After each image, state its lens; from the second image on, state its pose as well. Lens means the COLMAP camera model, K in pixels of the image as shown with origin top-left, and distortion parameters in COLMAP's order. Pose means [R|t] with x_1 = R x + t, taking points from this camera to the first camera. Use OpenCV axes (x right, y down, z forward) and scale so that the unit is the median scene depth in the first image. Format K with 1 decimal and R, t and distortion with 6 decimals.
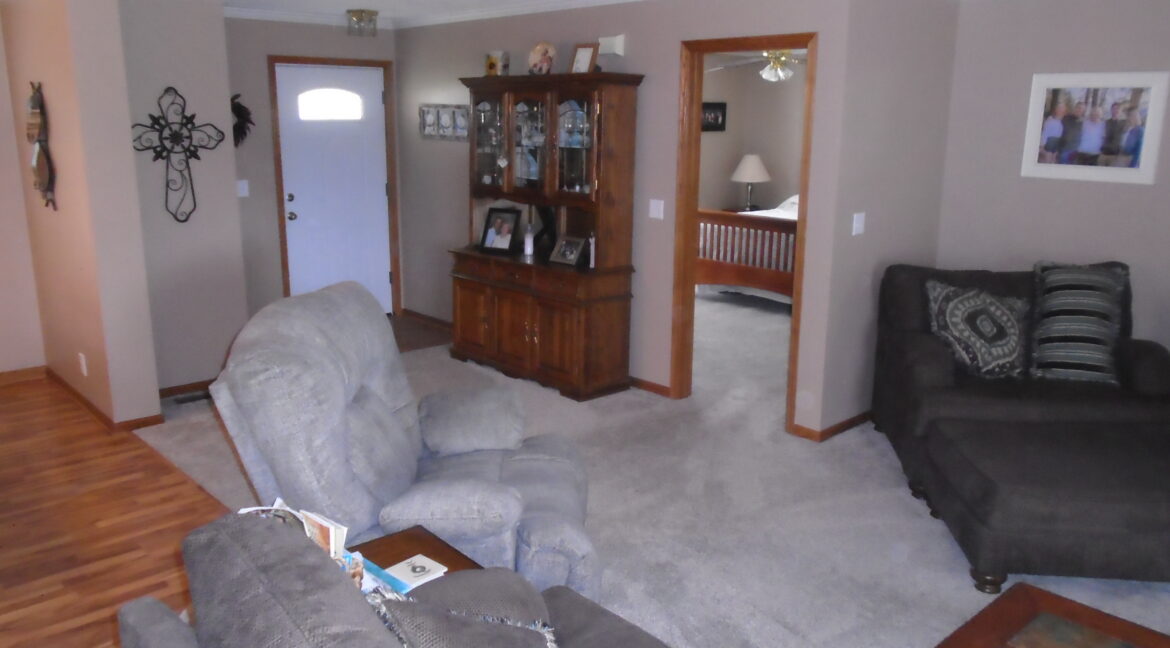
lens RADIAL K [[907.0, 0, 583.8], [0, 907.0, 327.4], [0, 0, 1]] dist [0.002878, 0.002273]
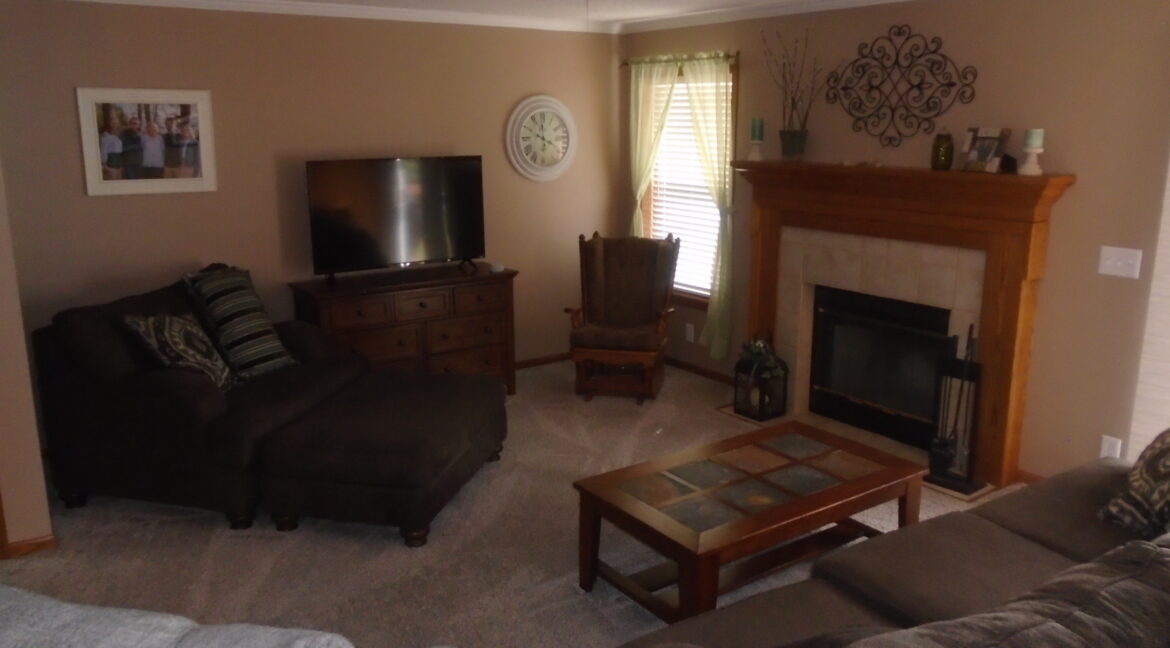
lens RADIAL K [[907.0, 0, 584.3], [0, 907.0, 320.5], [0, 0, 1]] dist [0.002878, 0.002273]
pose [[0.132267, -0.228806, 0.964444, -0.423093], [0.234708, 0.952552, 0.193796, -0.114006], [-0.963025, 0.200730, 0.179694, 0.391740]]
